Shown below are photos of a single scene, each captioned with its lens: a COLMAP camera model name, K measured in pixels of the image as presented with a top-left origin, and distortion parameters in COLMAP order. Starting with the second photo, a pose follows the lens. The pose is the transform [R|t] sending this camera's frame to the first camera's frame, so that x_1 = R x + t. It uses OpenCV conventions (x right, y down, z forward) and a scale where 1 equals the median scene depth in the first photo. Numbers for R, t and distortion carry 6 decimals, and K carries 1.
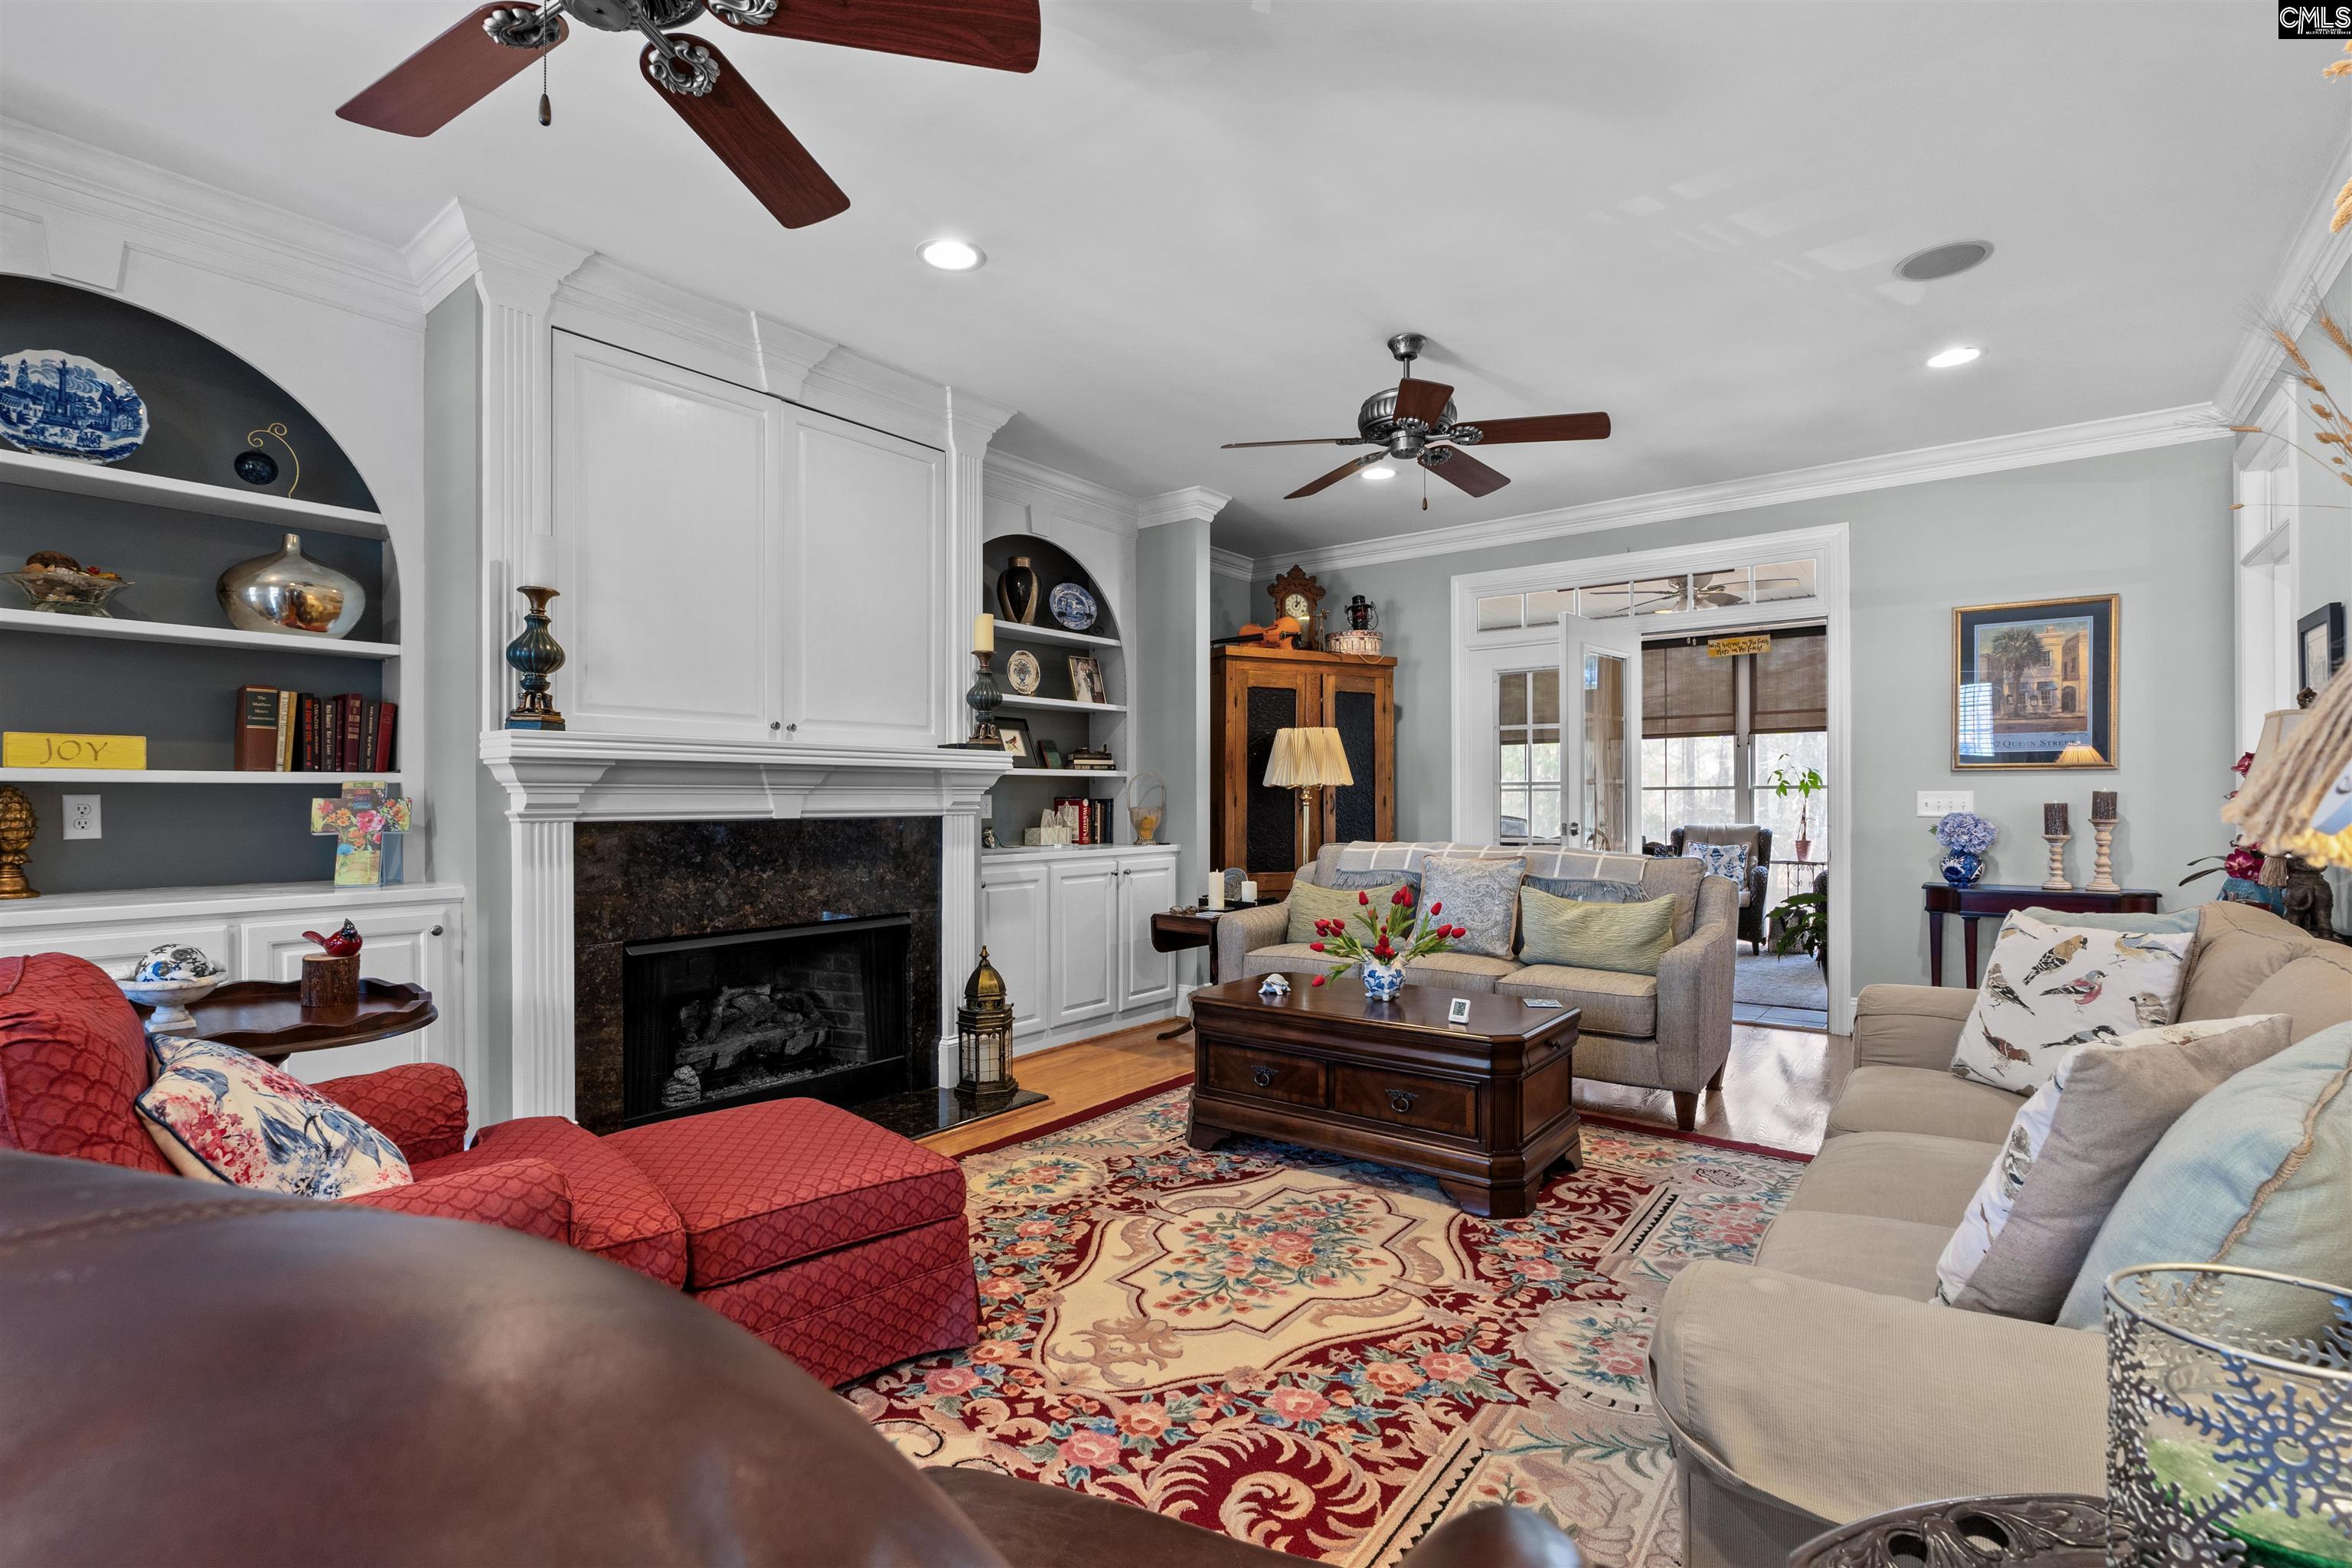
lens RADIAL K [[1087.3, 0, 1158.3], [0, 1087.3, 824.4], [0, 0, 1]] dist [0.009012, 0.000141]
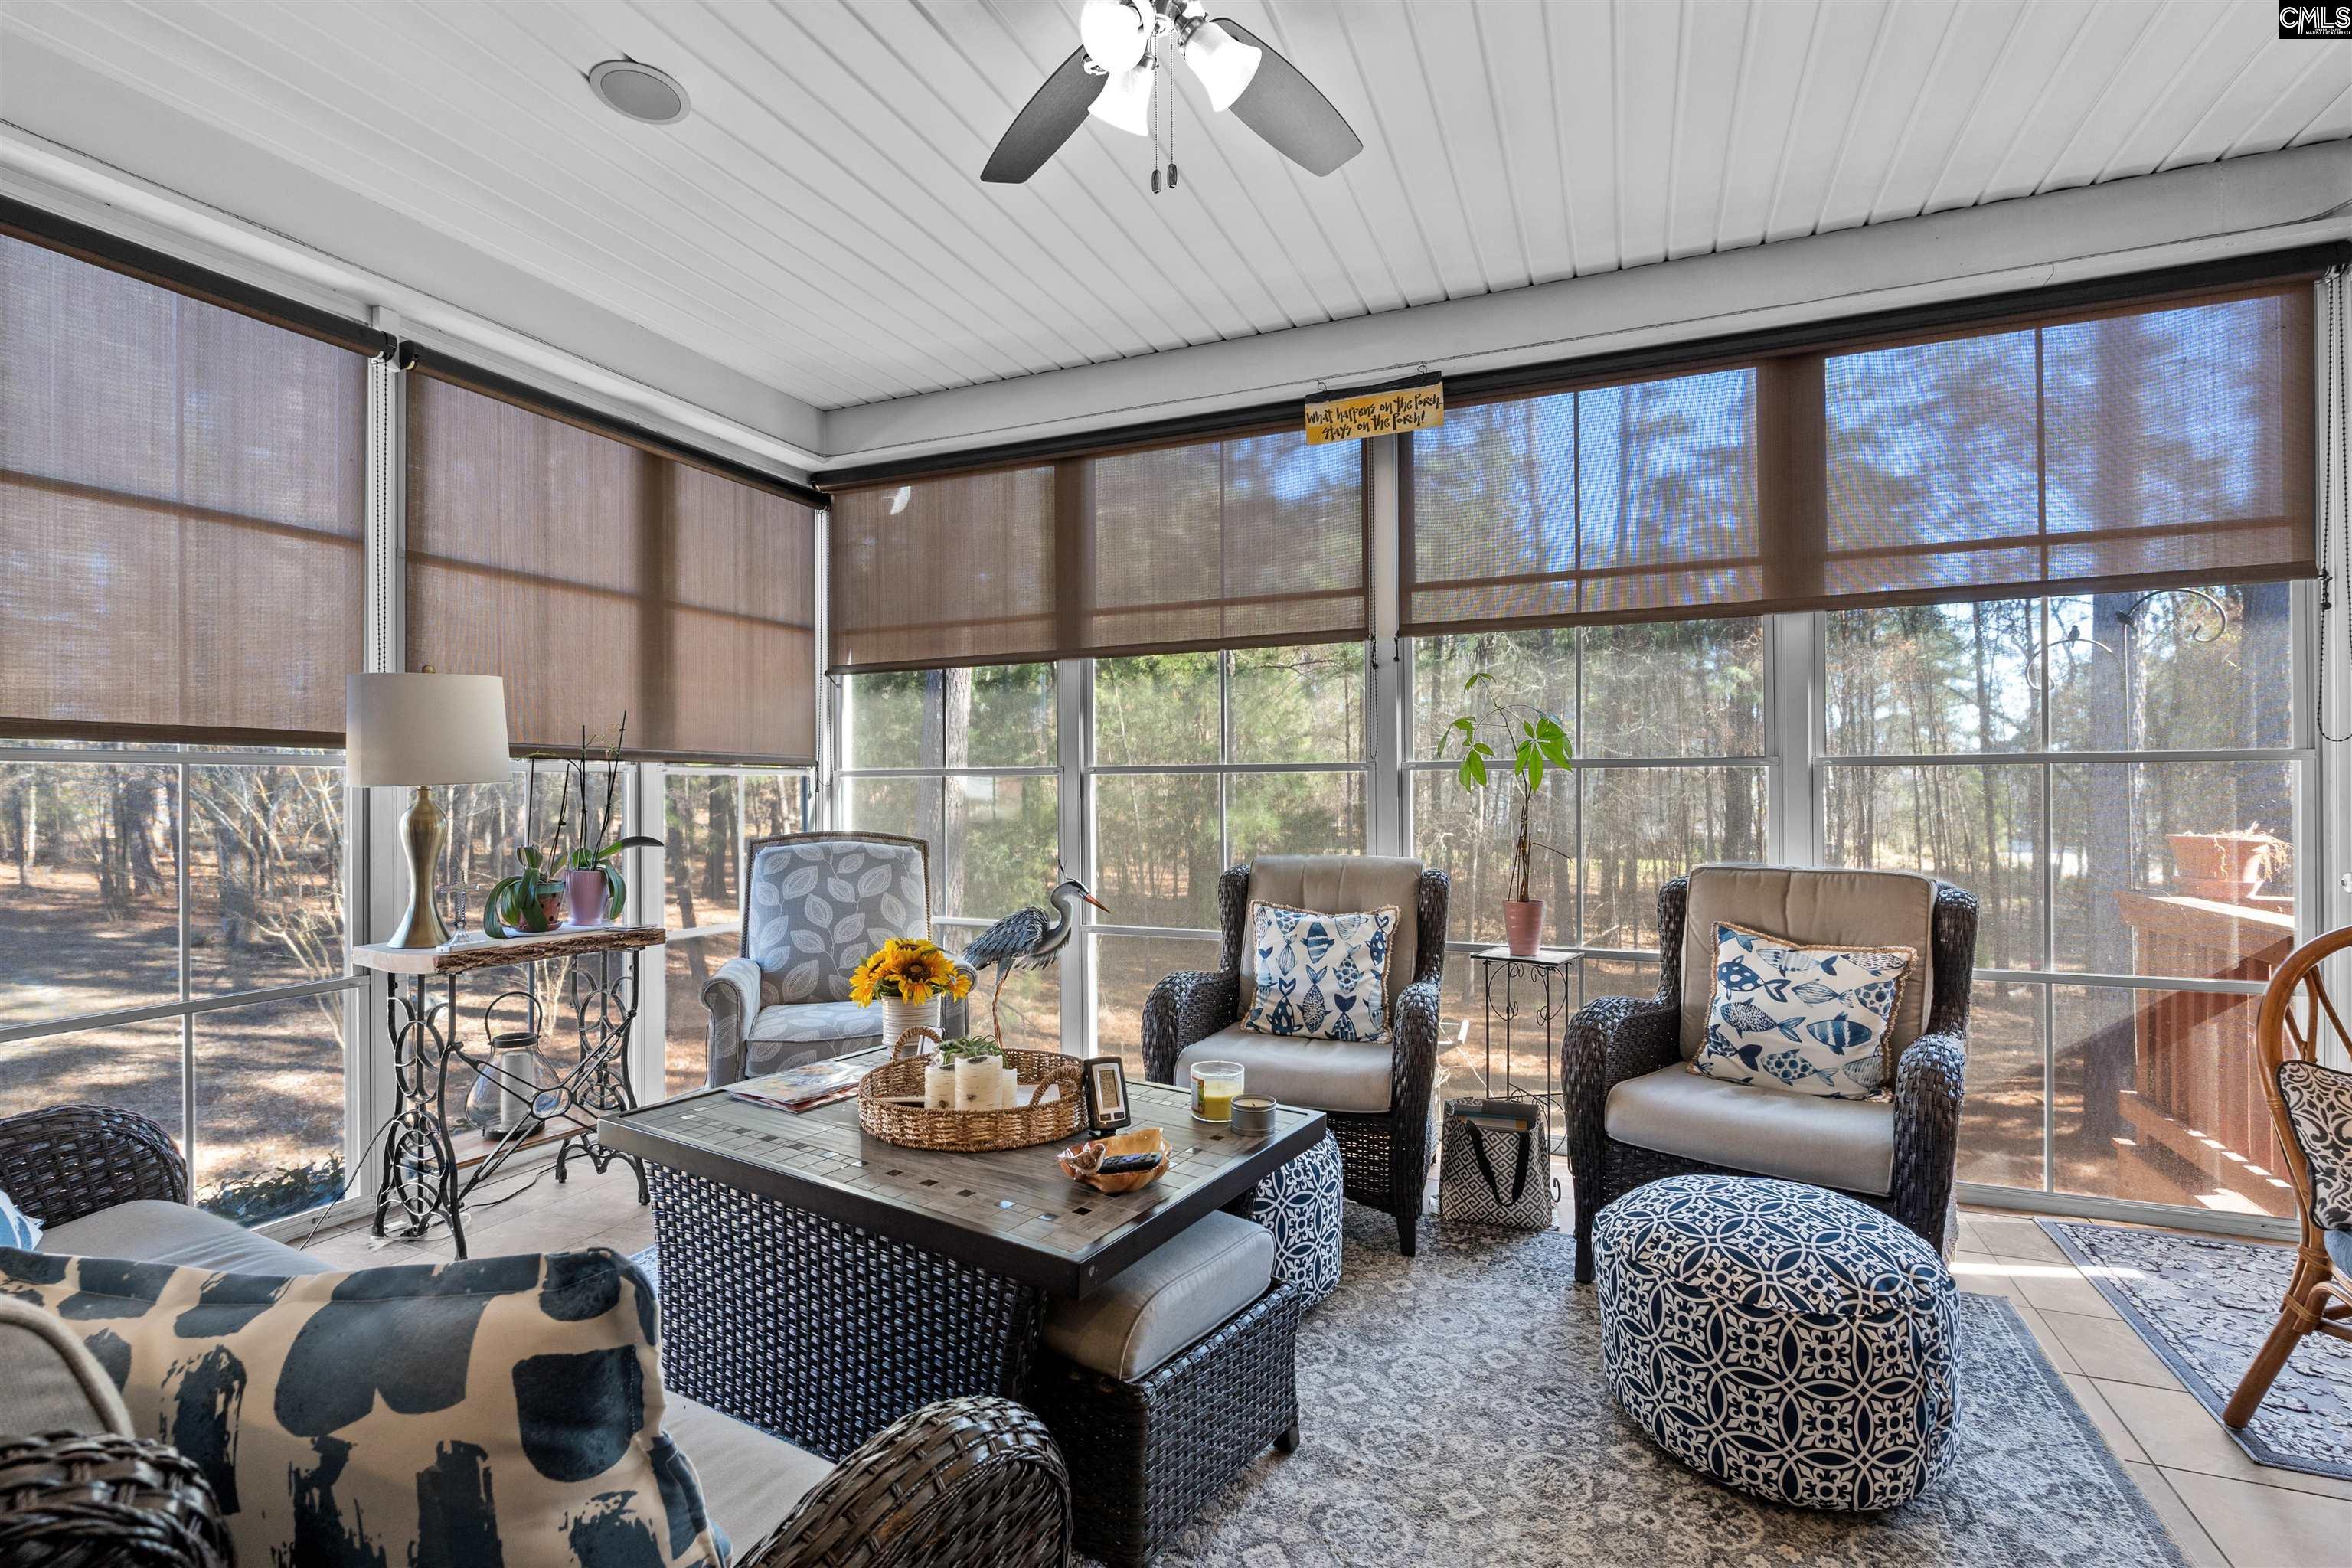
lens RADIAL K [[1087.3, 0, 1172.3], [0, 1087.3, 787.2], [0, 0, 1]] dist [0.009012, 0.000141]
pose [[0.964921, 0.003398, 0.262520, 0.363789], [0.002454, 0.999756, -0.021960, -0.017085], [-0.262530, 0.021834, 0.964677, 0.647850]]
